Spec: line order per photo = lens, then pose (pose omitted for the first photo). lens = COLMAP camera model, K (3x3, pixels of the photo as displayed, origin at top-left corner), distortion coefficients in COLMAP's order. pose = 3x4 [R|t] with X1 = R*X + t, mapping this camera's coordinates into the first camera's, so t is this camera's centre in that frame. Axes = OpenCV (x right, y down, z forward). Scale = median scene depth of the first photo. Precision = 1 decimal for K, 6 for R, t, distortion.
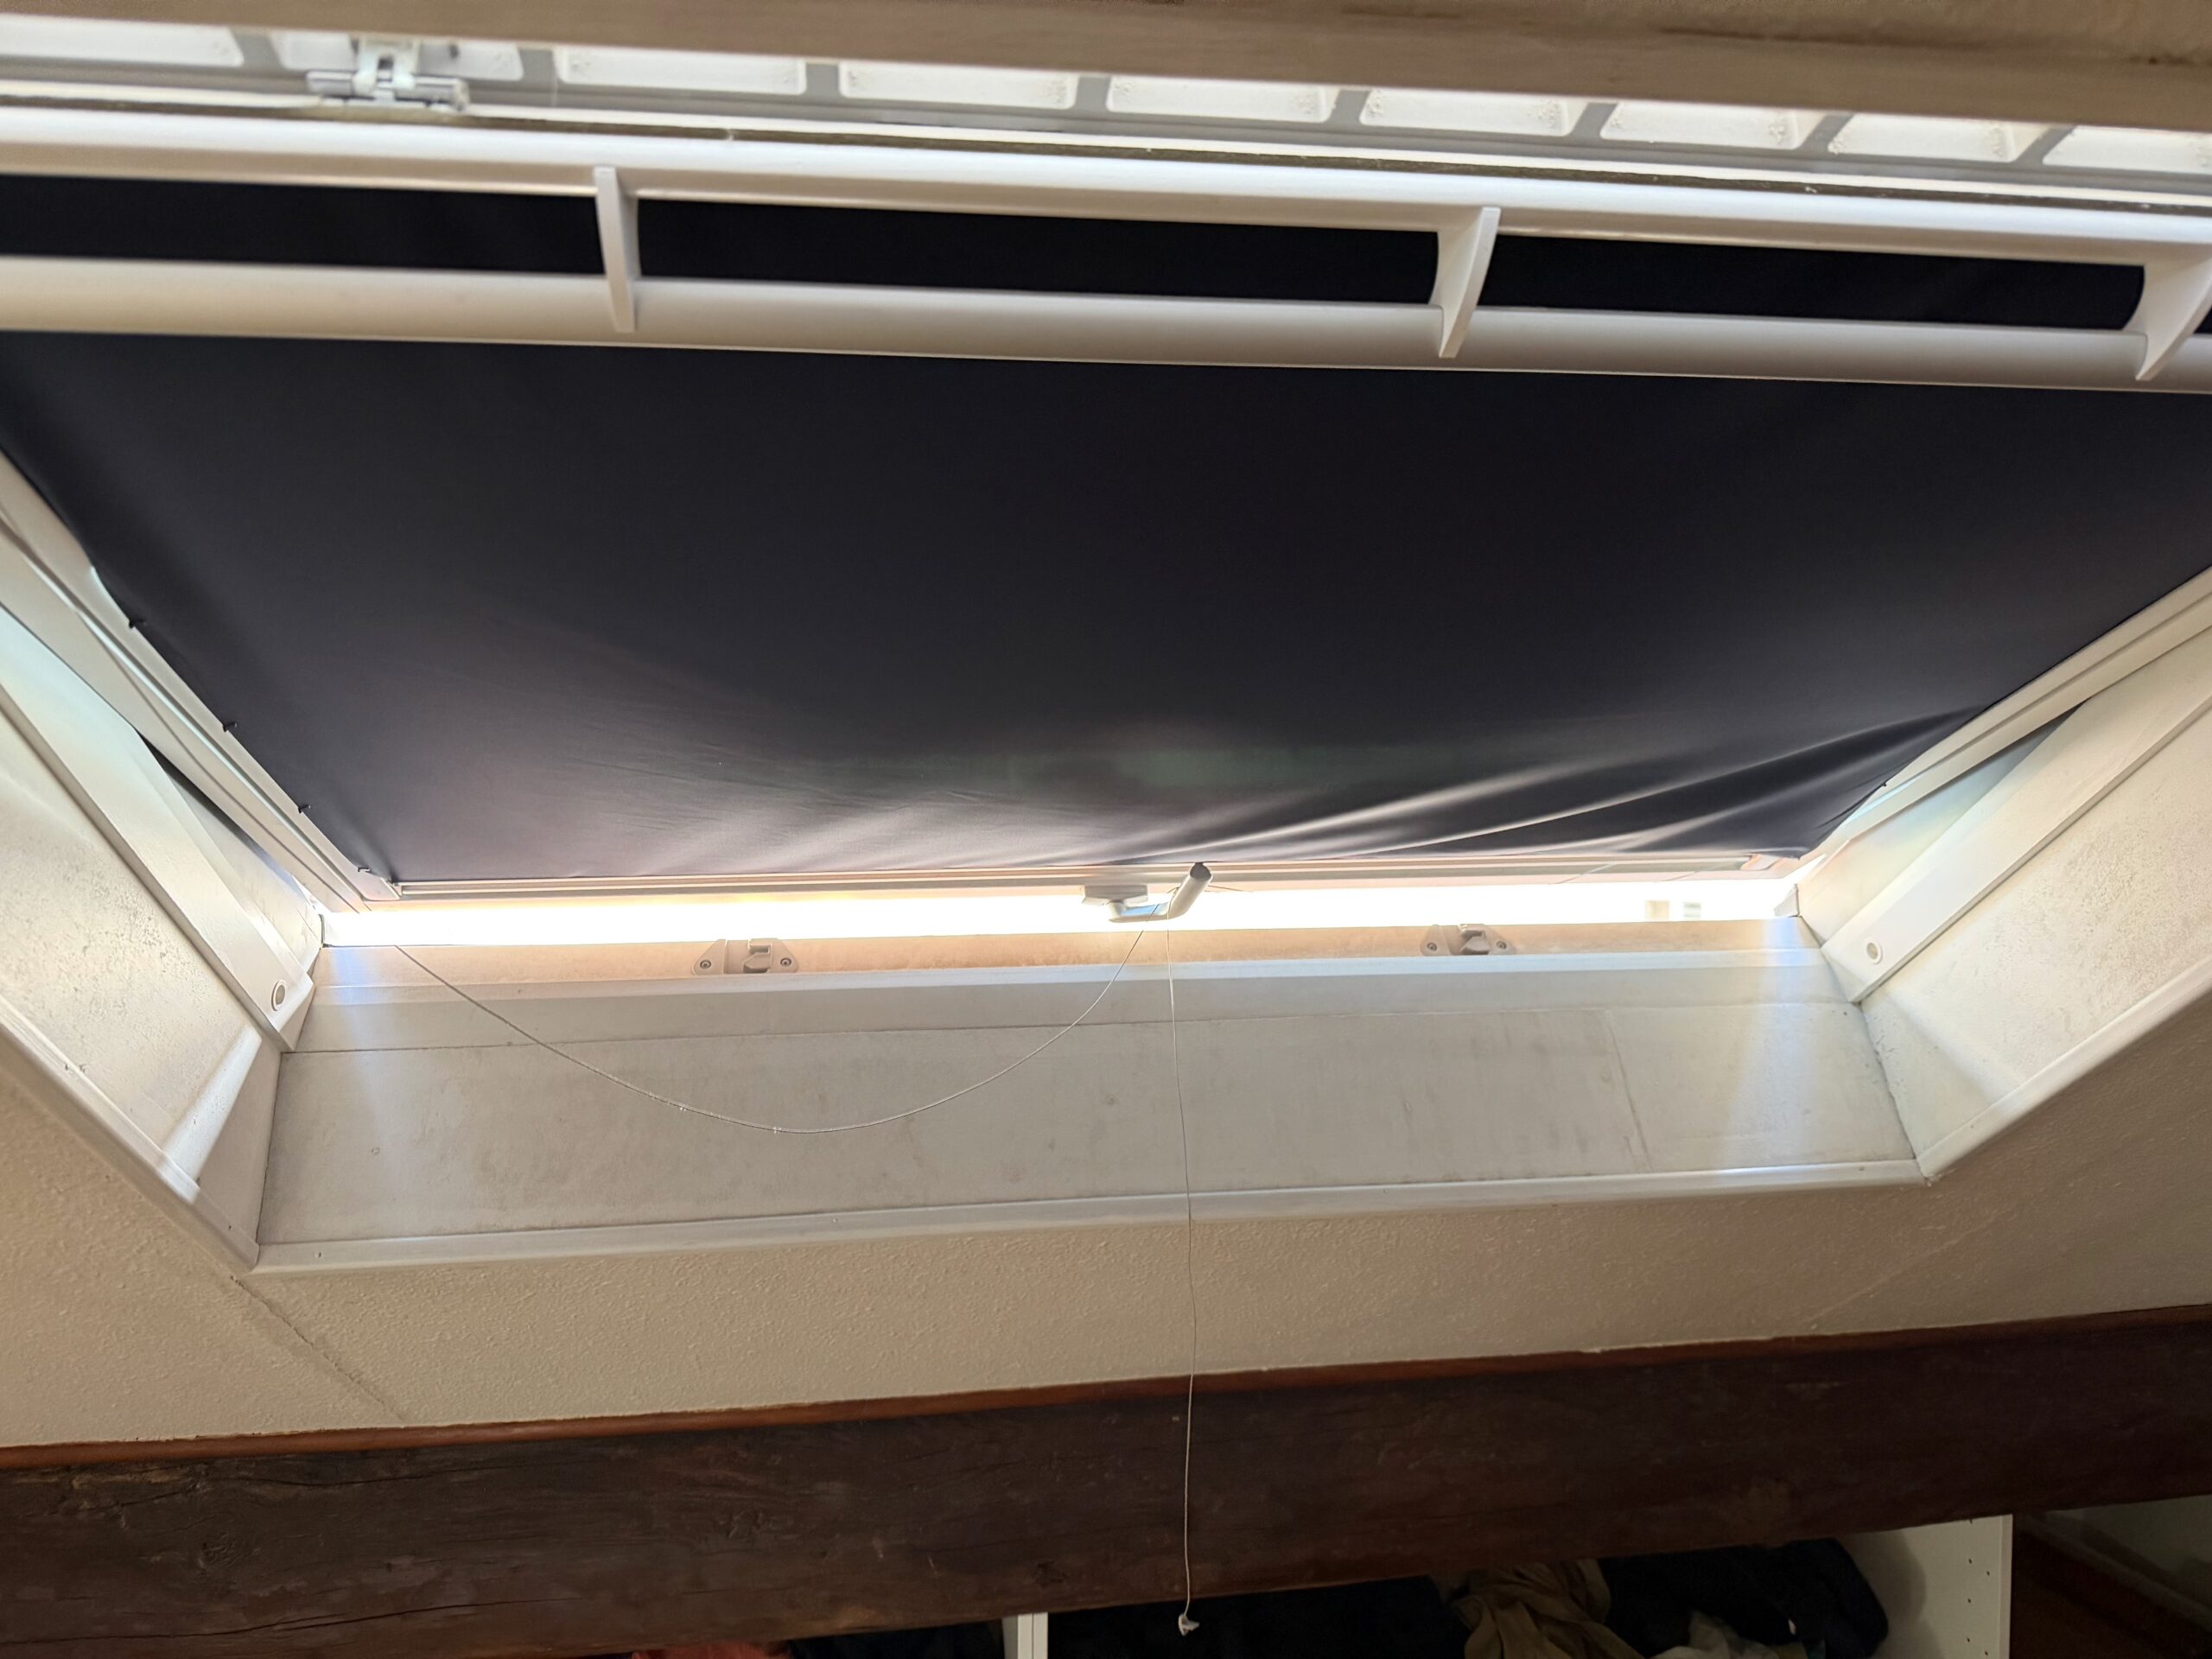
lens RADIAL K [[1531.7, 0, 1102.1], [0, 1531.7, 823.1], [0, 0, 1]] dist [-0.002746, -0.013949]
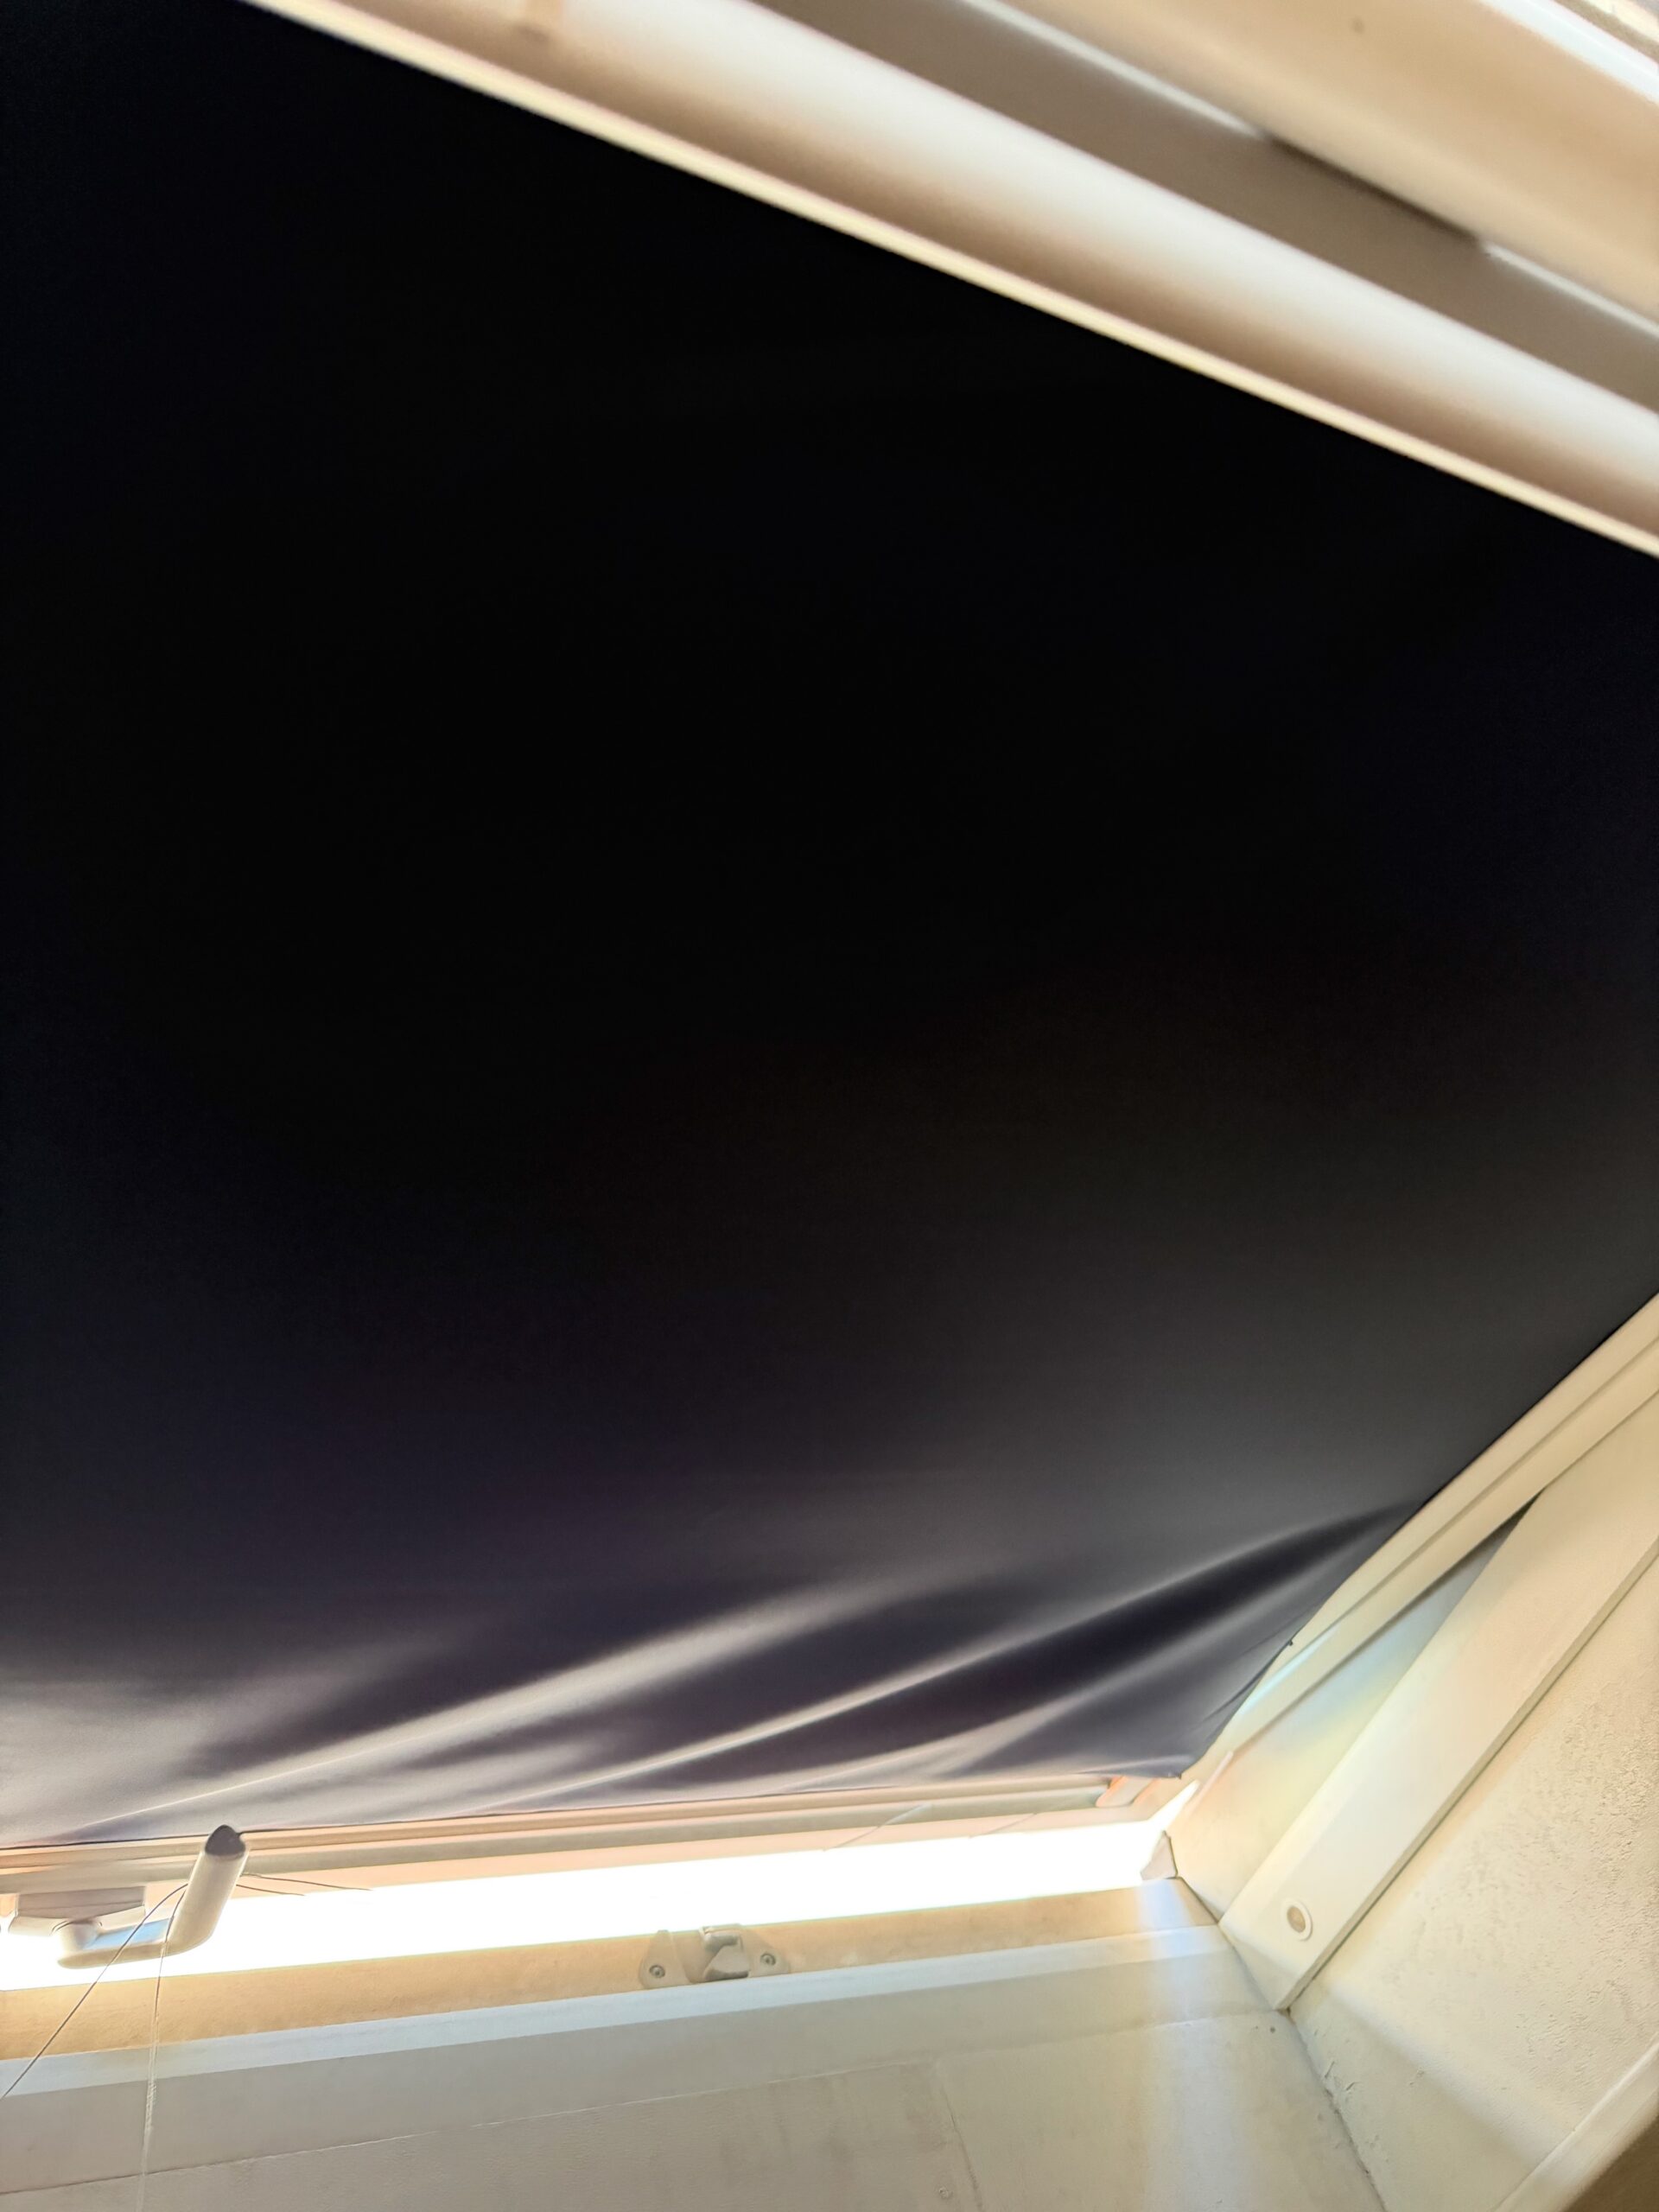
lens RADIAL K [[1531.7, 0, 834.2], [0, 1531.7, 1105.8], [0, 0, 1]] dist [-0.002746, -0.013949]
pose [[0.954413, 0.074558, 0.289028, 0.085656], [0.059855, 0.900829, -0.430029, 0.037881], [-0.292426, 0.427725, 0.855300, 0.329762]]
